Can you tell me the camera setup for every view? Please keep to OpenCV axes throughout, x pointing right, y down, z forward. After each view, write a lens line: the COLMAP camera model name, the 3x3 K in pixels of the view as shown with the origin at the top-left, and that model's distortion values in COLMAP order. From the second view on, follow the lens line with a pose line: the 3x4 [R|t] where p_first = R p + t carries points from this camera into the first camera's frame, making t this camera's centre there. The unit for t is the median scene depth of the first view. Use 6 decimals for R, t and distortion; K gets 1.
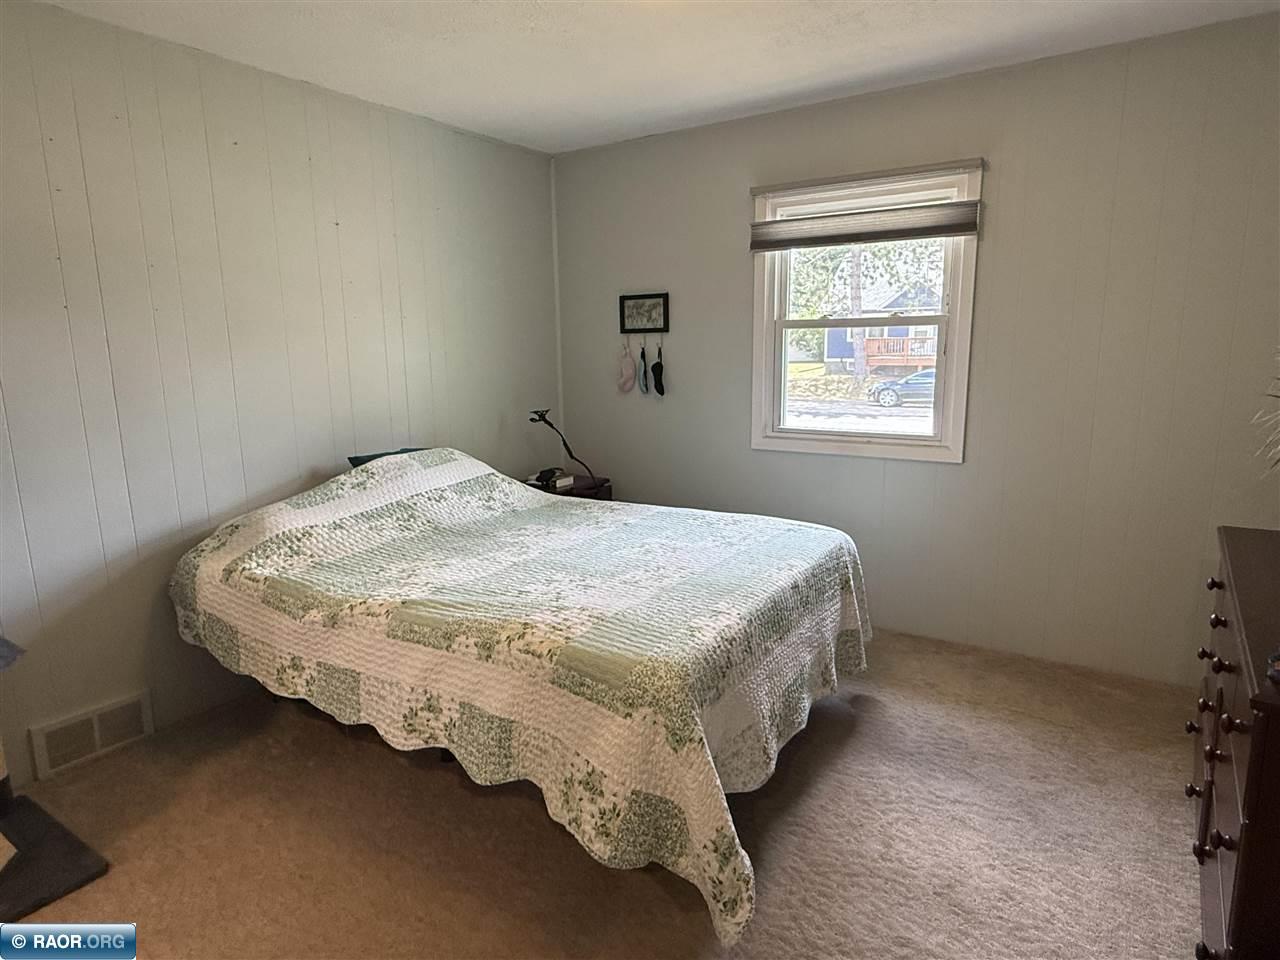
lens RADIAL K [[746.9, 0, 632.9], [0, 746.9, 481.3], [0, 0, 1]] dist [-0.000234, 0.000852]
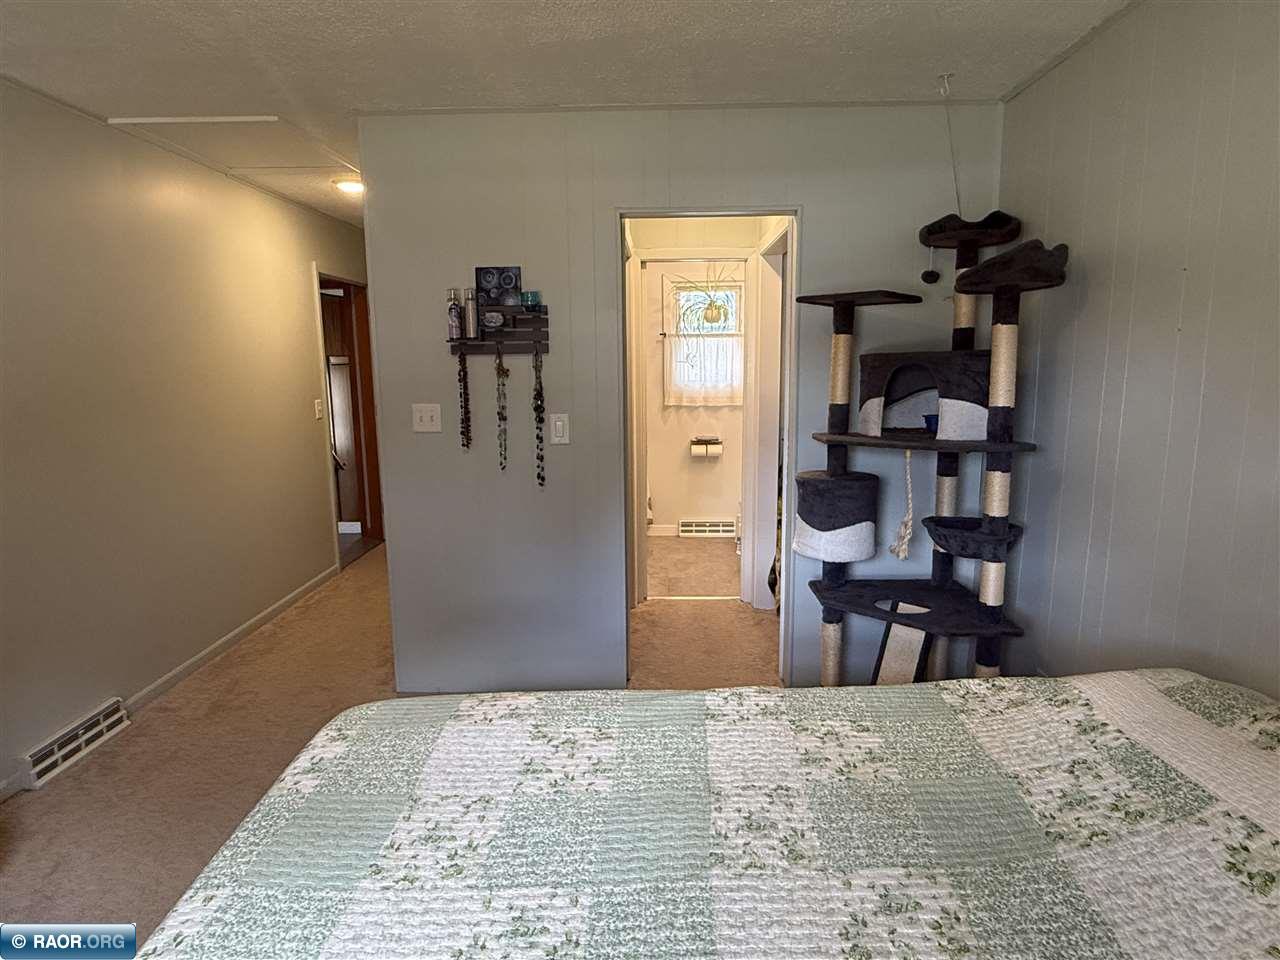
lens RADIAL K [[746.9, 0, 632.9], [0, 746.9, 481.3], [0, 0, 1]] dist [-0.000234, 0.000852]
pose [[-0.843795, 0.112941, -0.524646, 0.179674], [-0.073889, 0.943845, 0.322019, -0.318223], [0.531554, 0.310484, -0.788067, 1.482293]]
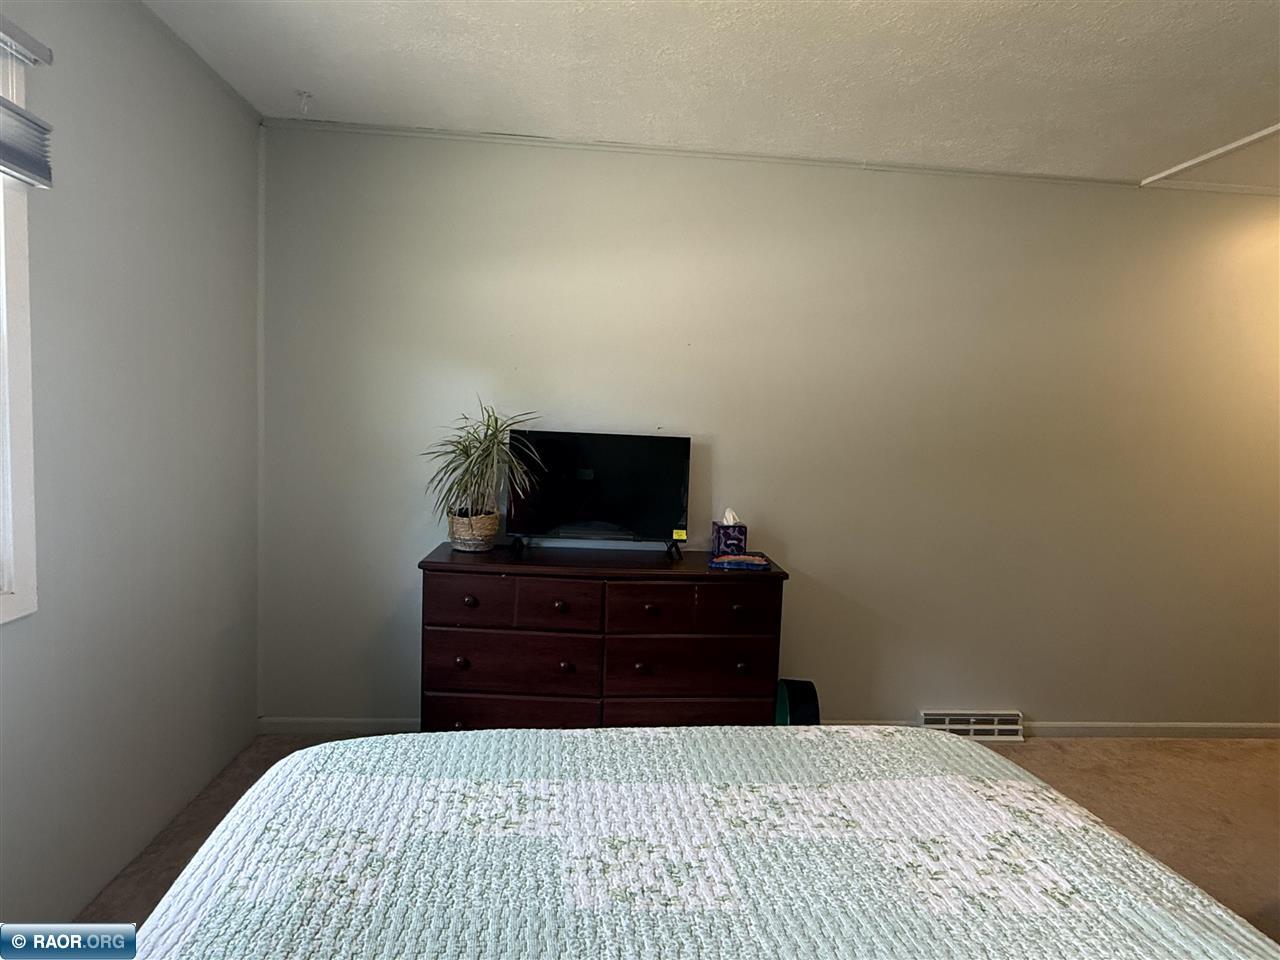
lens RADIAL K [[746.9, 0, 632.9], [0, 746.9, 481.3], [0, 0, 1]] dist [-0.000234, 0.000852]
pose [[-0.628386, -0.066405, 0.775062, -0.327577], [0.112794, 0.978042, 0.175244, -0.232672], [-0.769681, 0.197544, -0.607098, 1.430574]]
